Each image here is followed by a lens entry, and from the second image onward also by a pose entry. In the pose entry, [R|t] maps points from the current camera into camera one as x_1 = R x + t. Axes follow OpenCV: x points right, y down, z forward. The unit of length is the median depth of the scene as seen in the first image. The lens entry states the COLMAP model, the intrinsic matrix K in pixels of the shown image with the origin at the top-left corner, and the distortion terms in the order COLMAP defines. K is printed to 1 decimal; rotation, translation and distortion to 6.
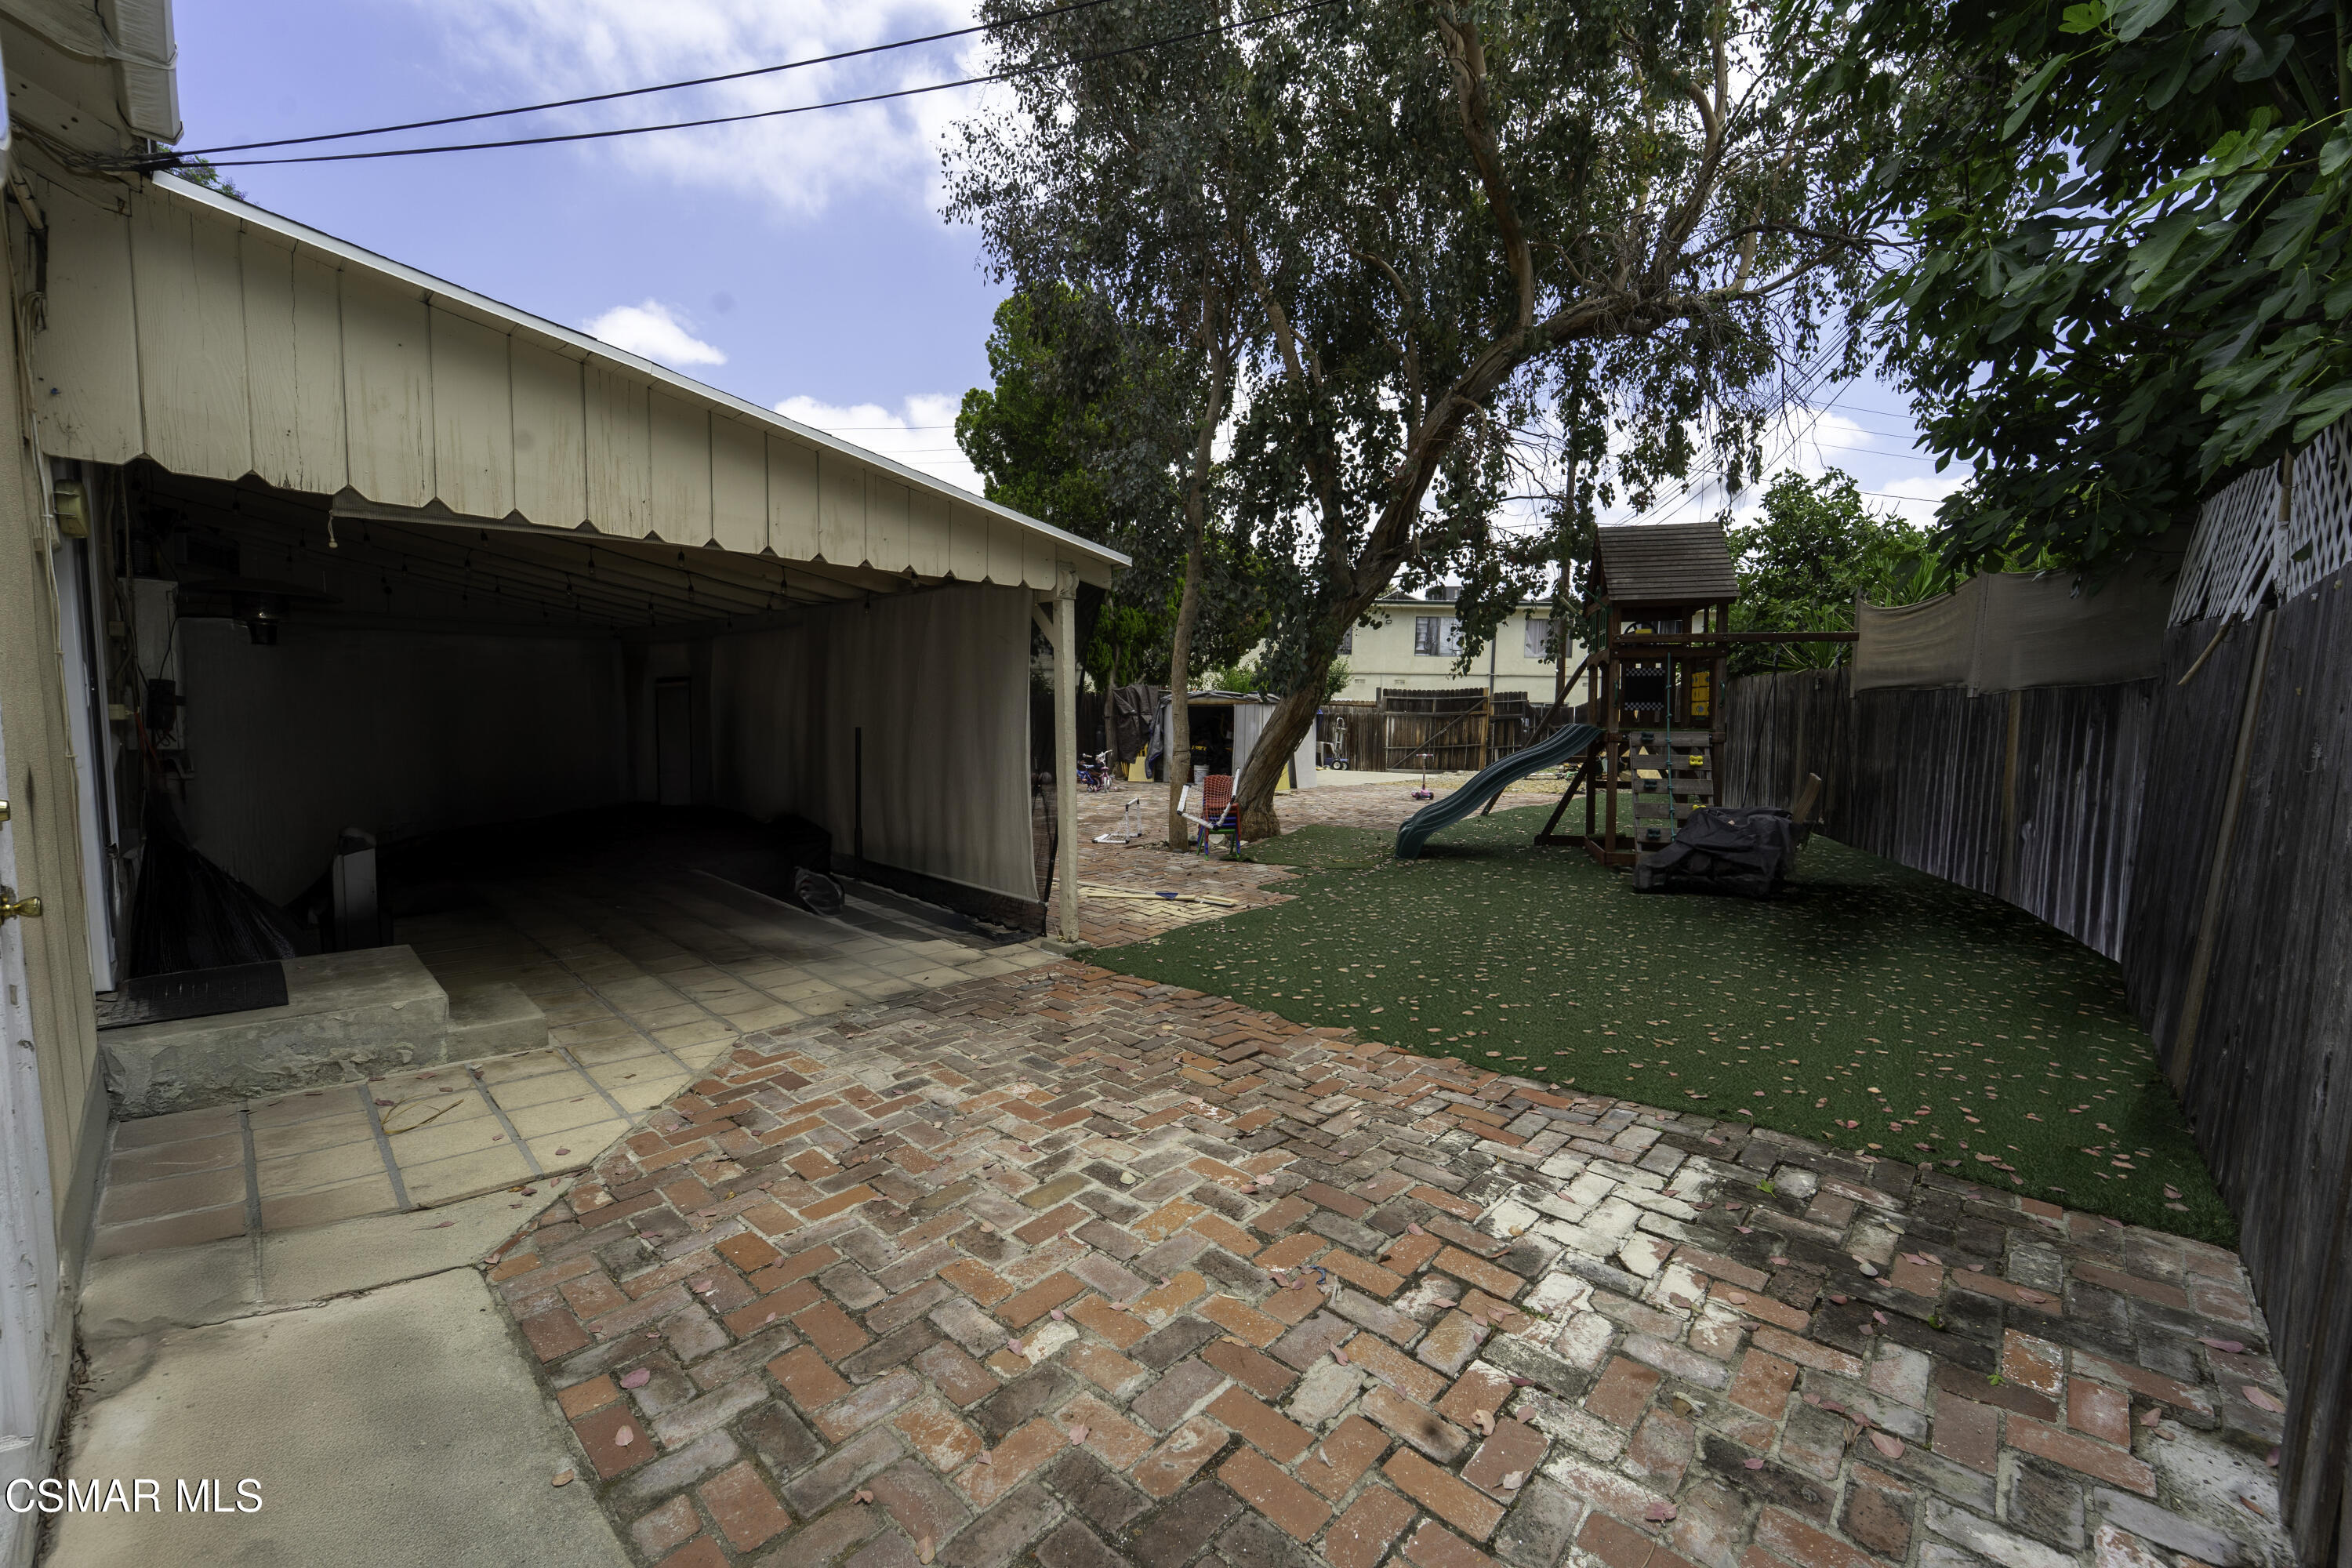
lens RADIAL K [[936.1, 0, 1194.3], [0, 936.1, 783.2], [0, 0, 1]] dist [-0.005791, -0.000116]
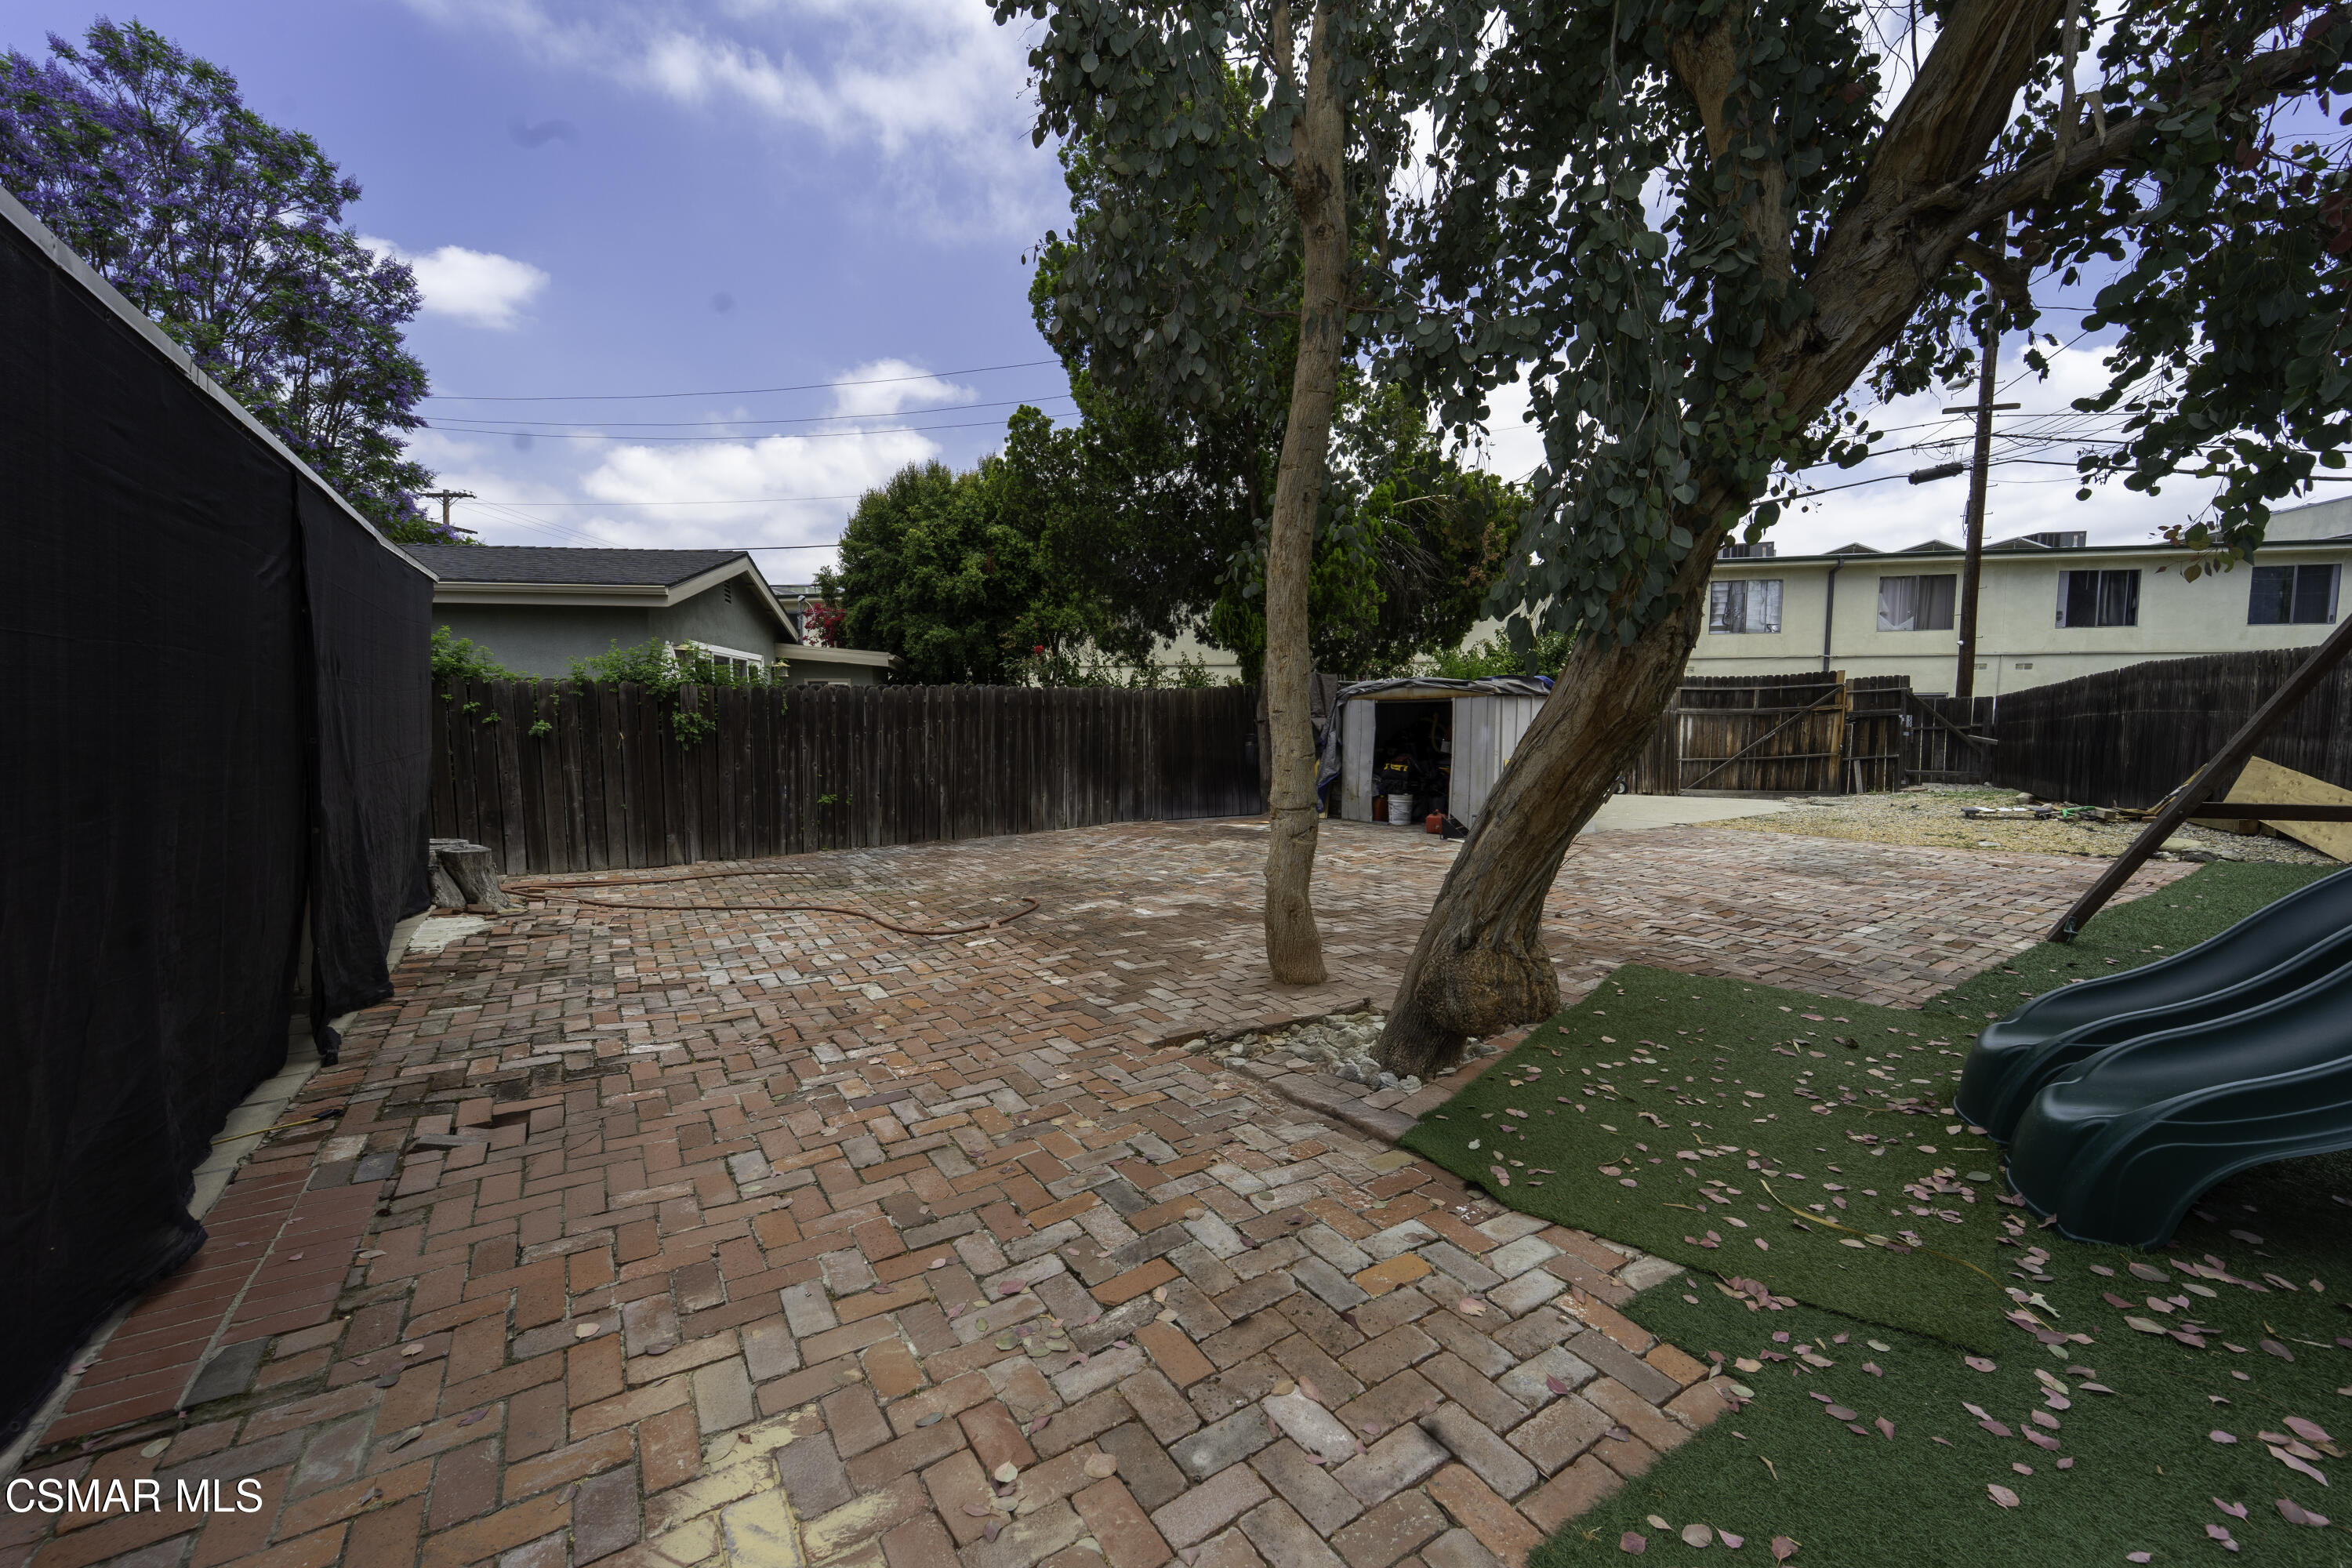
lens RADIAL K [[936.1, 0, 1181.2], [0, 936.1, 784.6], [0, 0, 1]] dist [-0.005791, -0.000116]
pose [[0.969637, 0.003181, -0.244530, 0.015445], [-0.004177, 0.999985, -0.003555, -0.018714], [0.244515, 0.004469, 0.969635, 0.277548]]
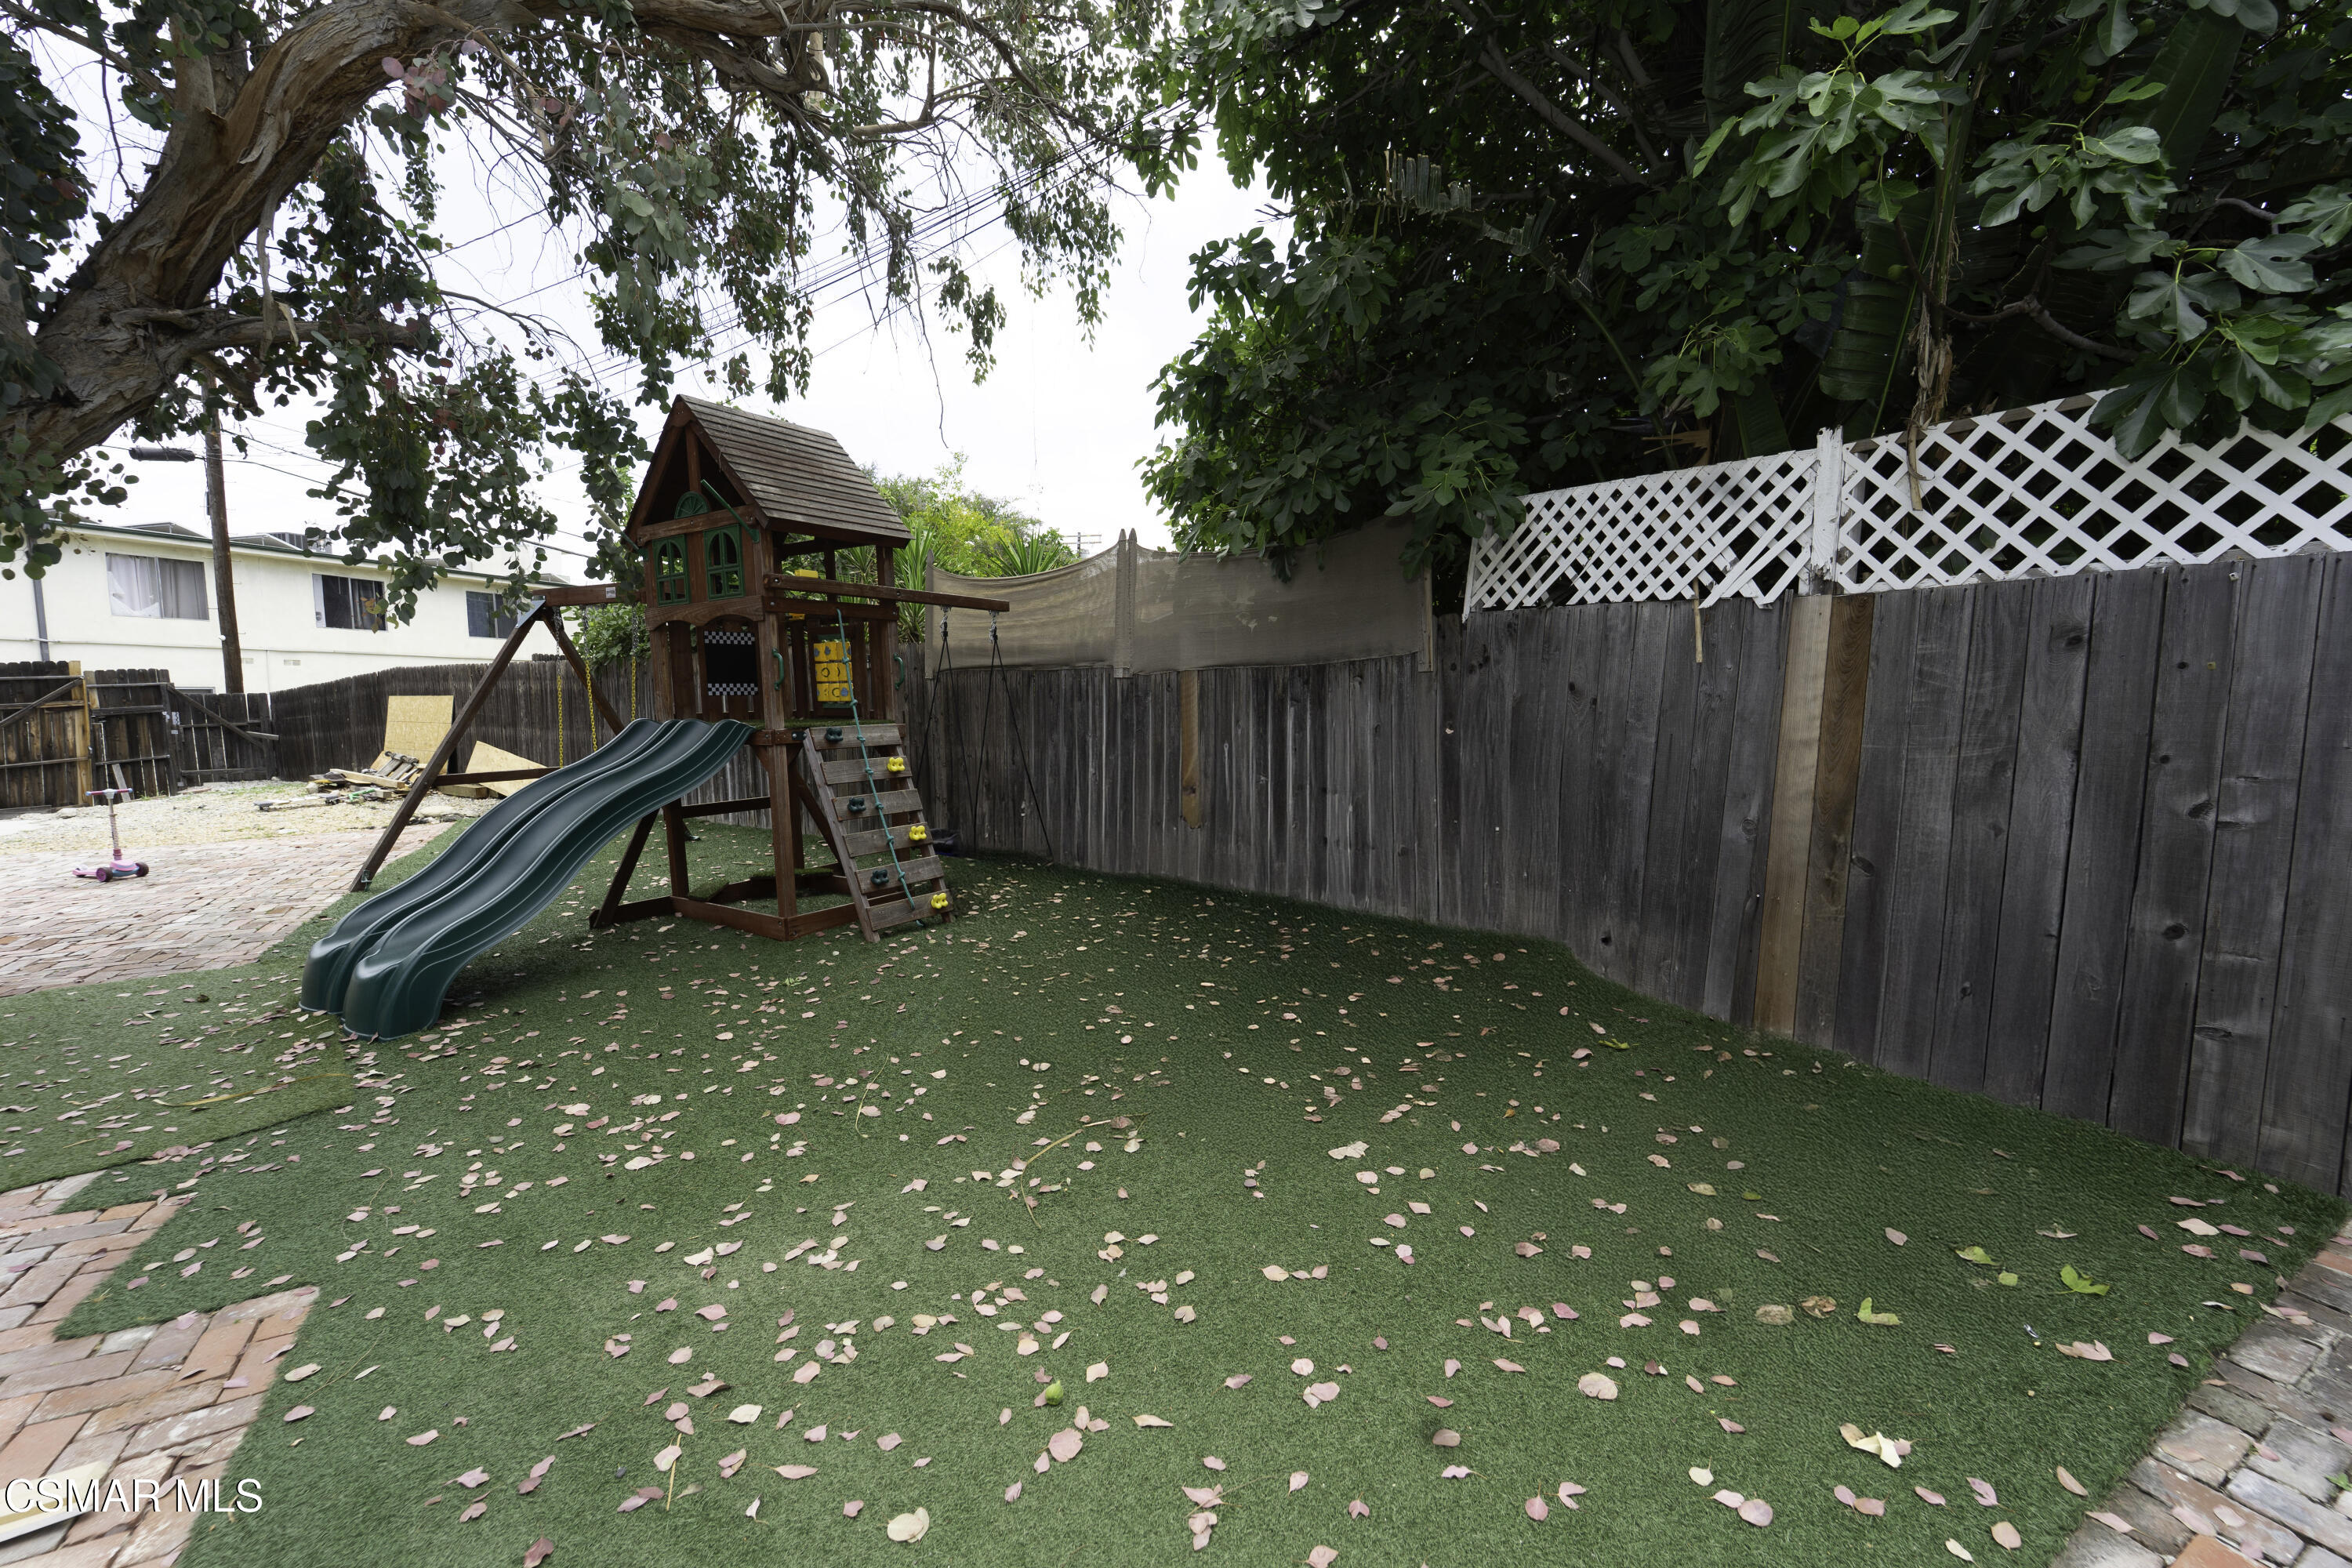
lens RADIAL K [[936.1, 0, 1184.8], [0, 936.1, 795.7], [0, 0, 1]] dist [-0.005791, -0.000116]
pose [[0.319609, -0.111235, 0.940998, -0.024724], [0.082952, 0.992557, 0.089156, -0.016551], [-0.943912, 0.049563, 0.326458, 0.202467]]
